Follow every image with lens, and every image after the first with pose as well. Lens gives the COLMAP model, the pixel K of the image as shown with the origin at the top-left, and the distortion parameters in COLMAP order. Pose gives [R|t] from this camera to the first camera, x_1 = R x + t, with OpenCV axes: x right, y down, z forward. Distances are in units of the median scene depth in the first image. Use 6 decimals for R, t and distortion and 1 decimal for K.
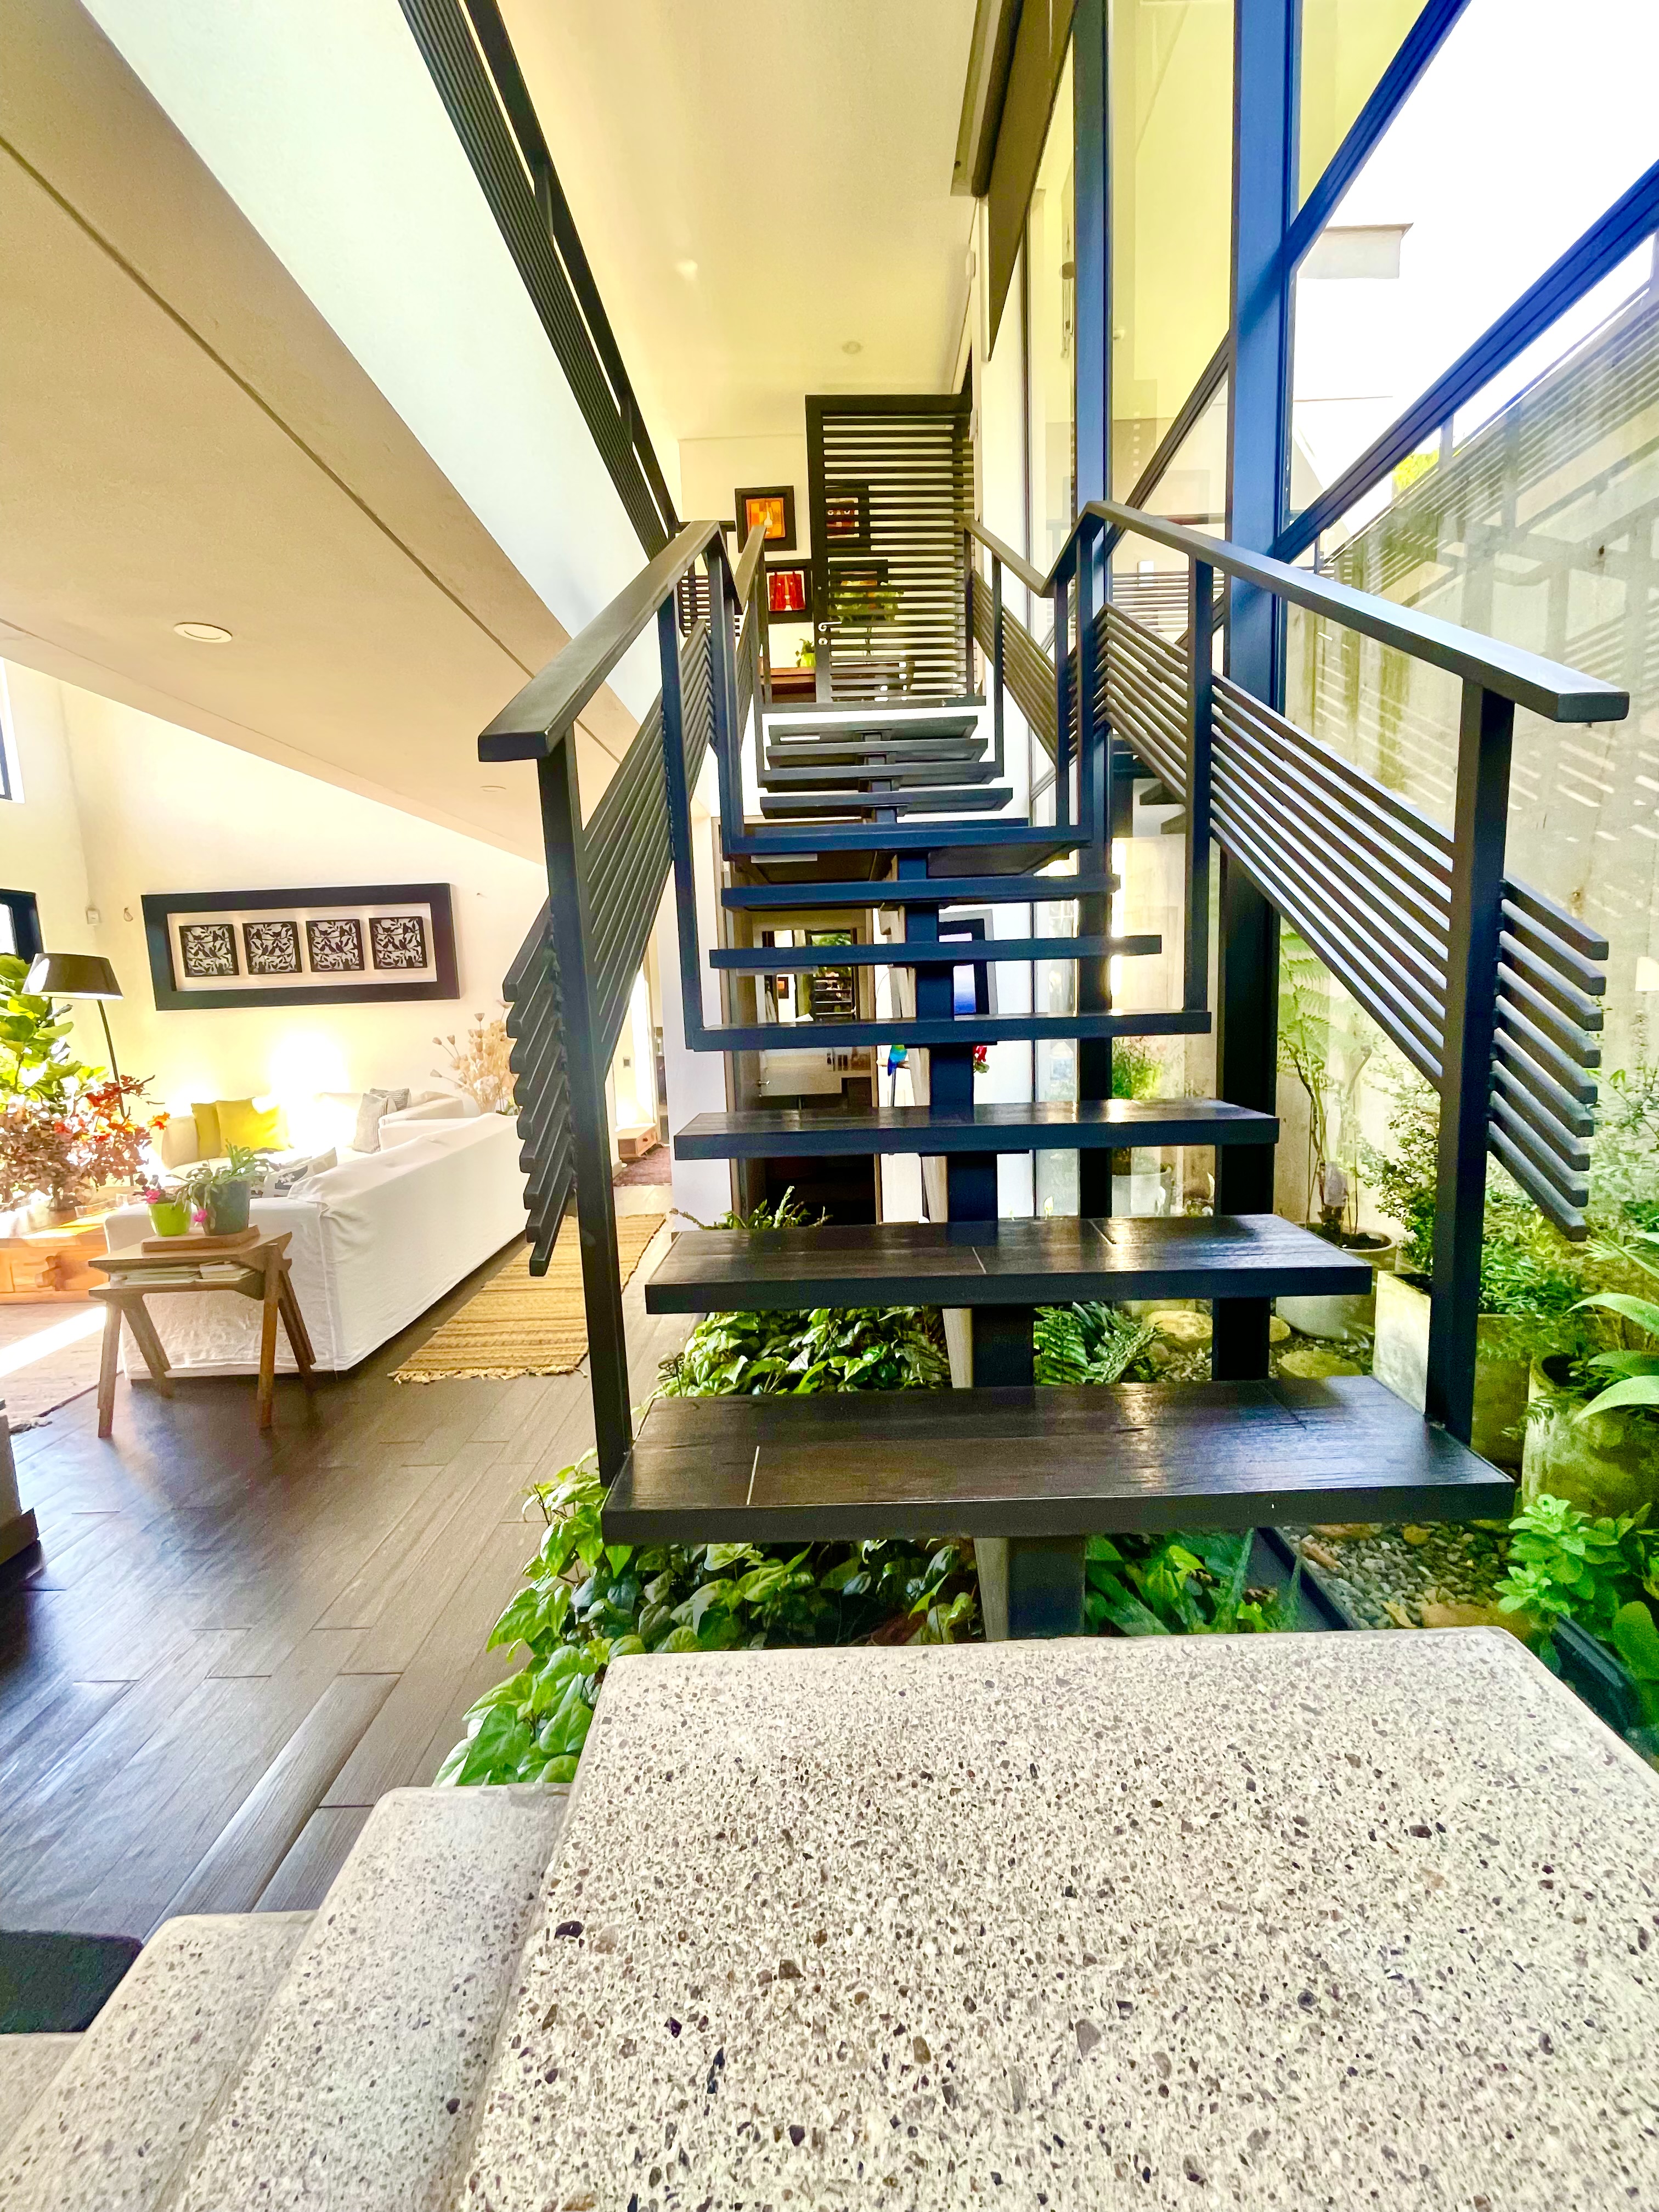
lens RADIAL K [[900.0, 0, 829.2], [0, 900.0, 1098.3], [0, 0, 1]] dist [0.000905, -0.000211]
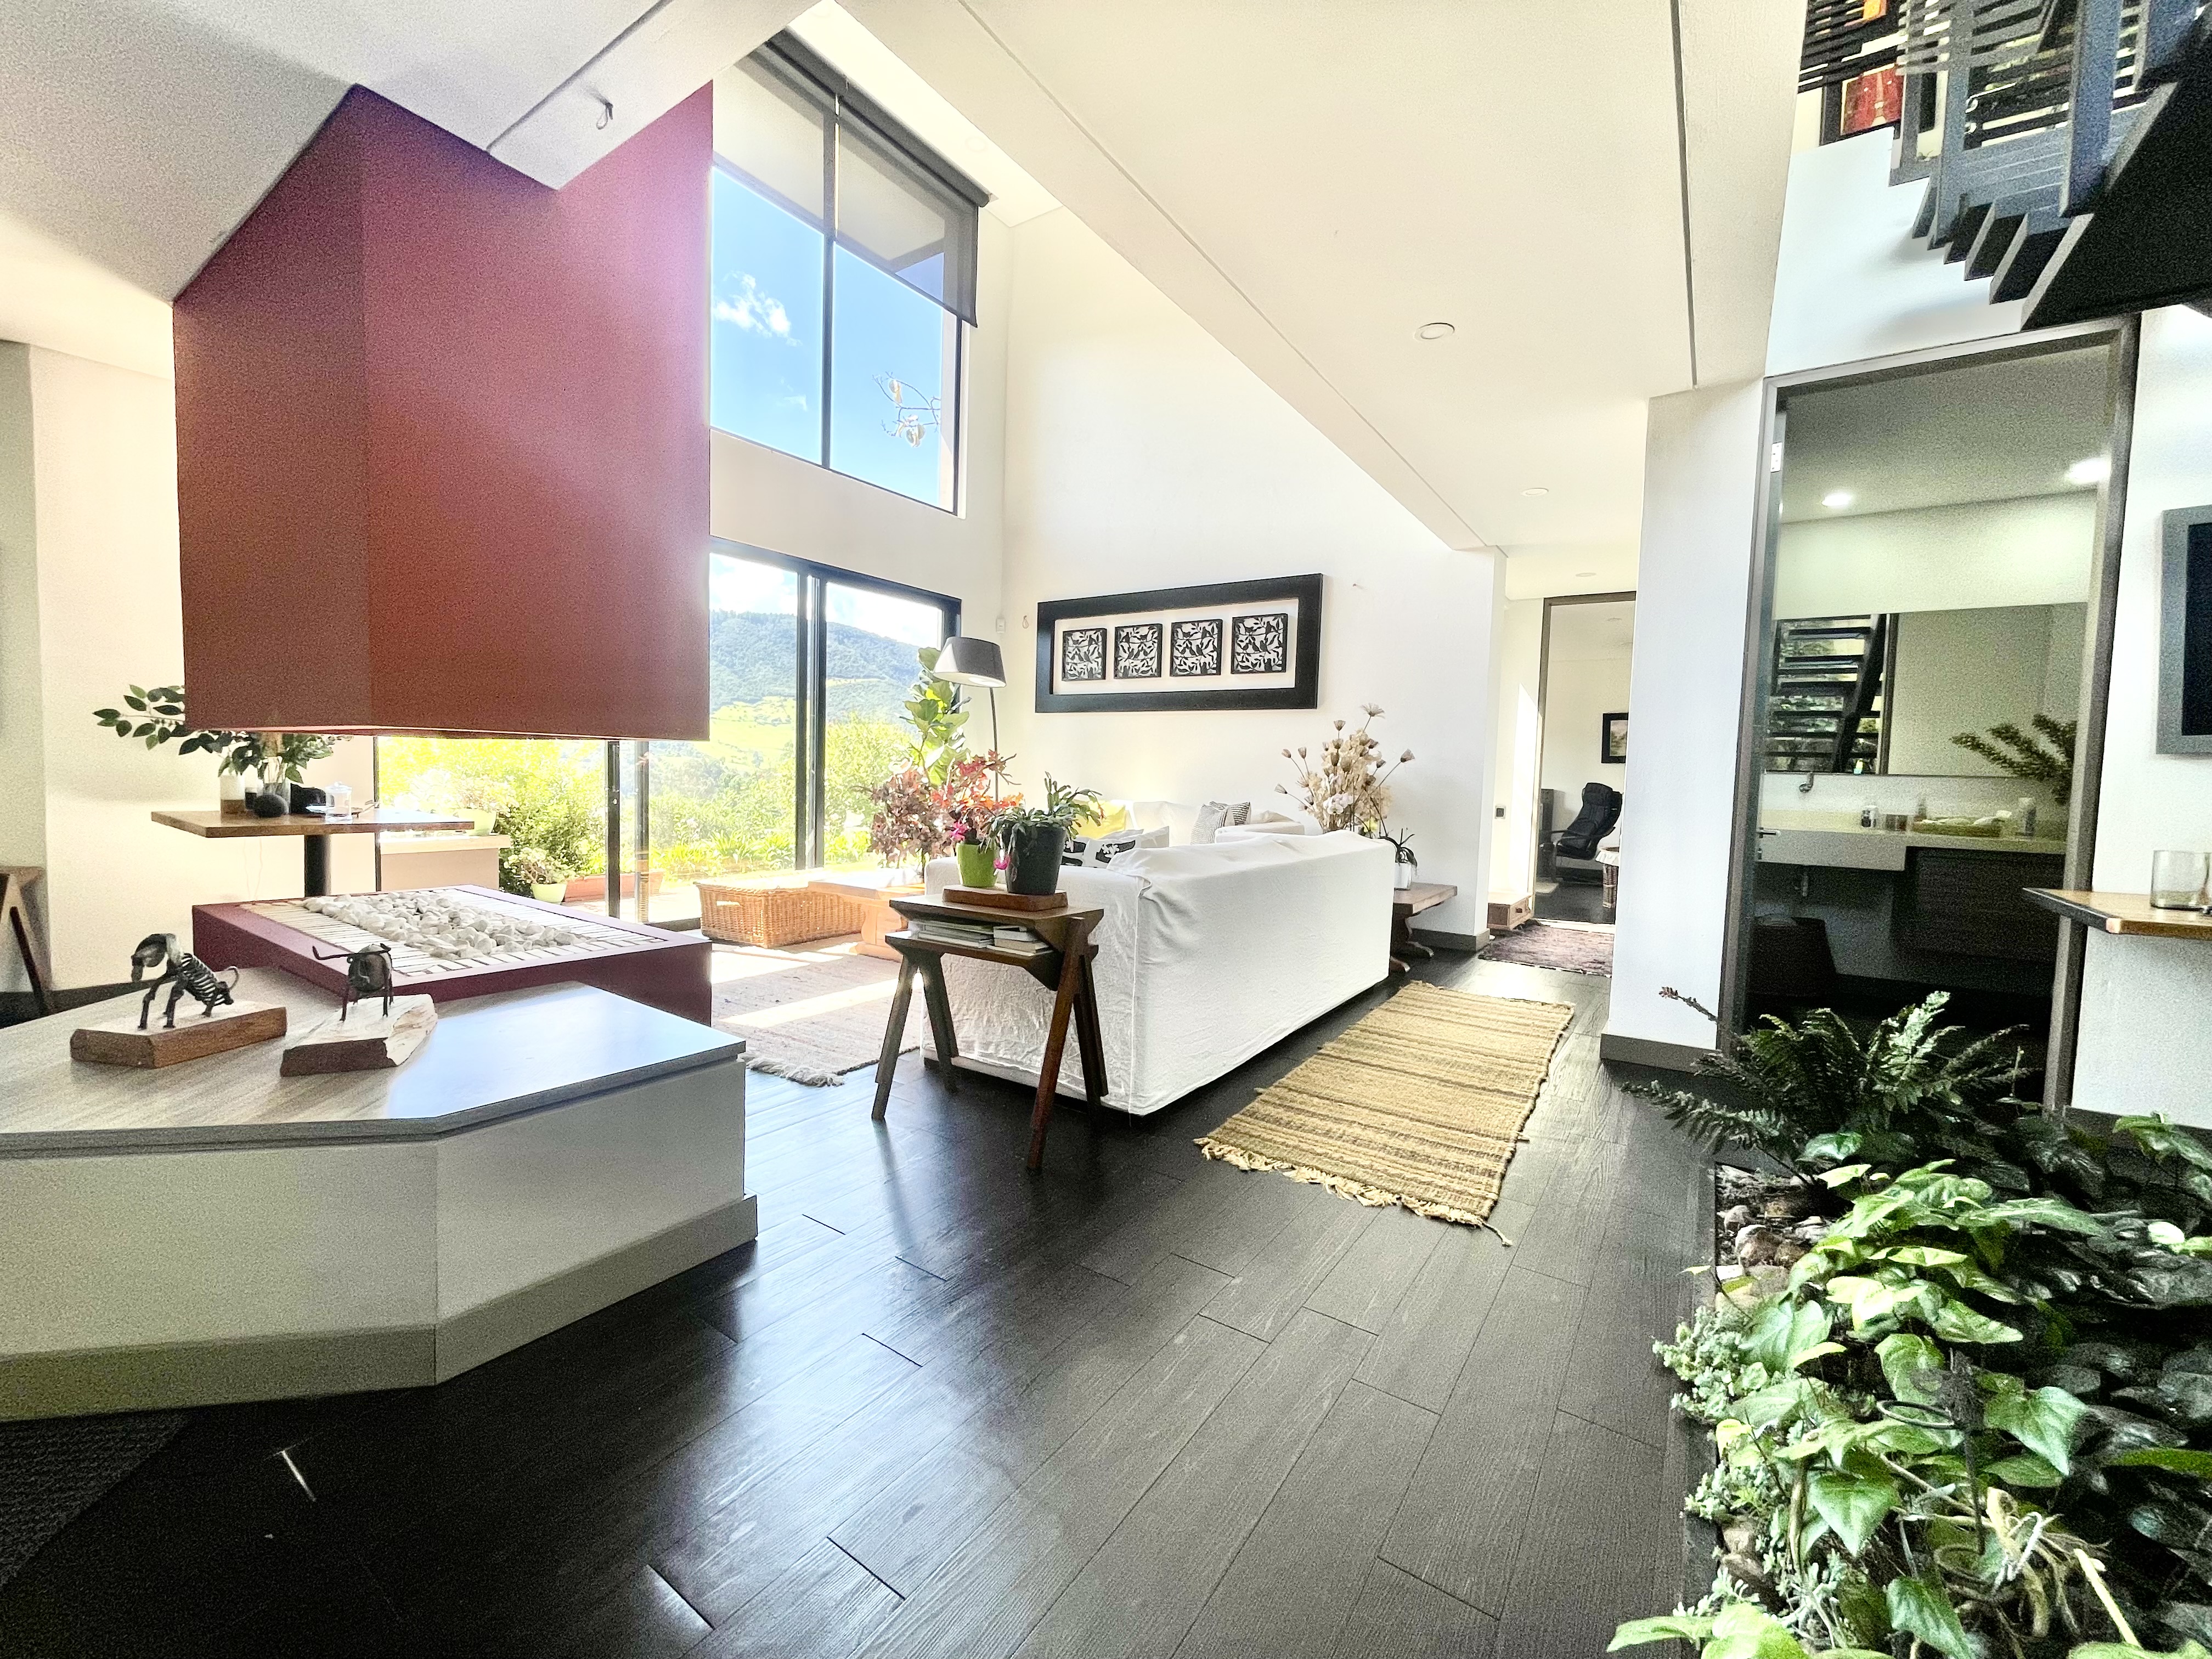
lens RADIAL K [[900.0, 0, 1097.3], [0, 900.0, 824.2], [0, 0, 1]] dist [0.000905, -0.000211]
pose [[0.826838, 0.095817, -0.554218, -0.163413], [-0.133149, 0.990718, -0.027363, 0.082041], [0.546452, 0.096419, 0.831922, 0.308701]]
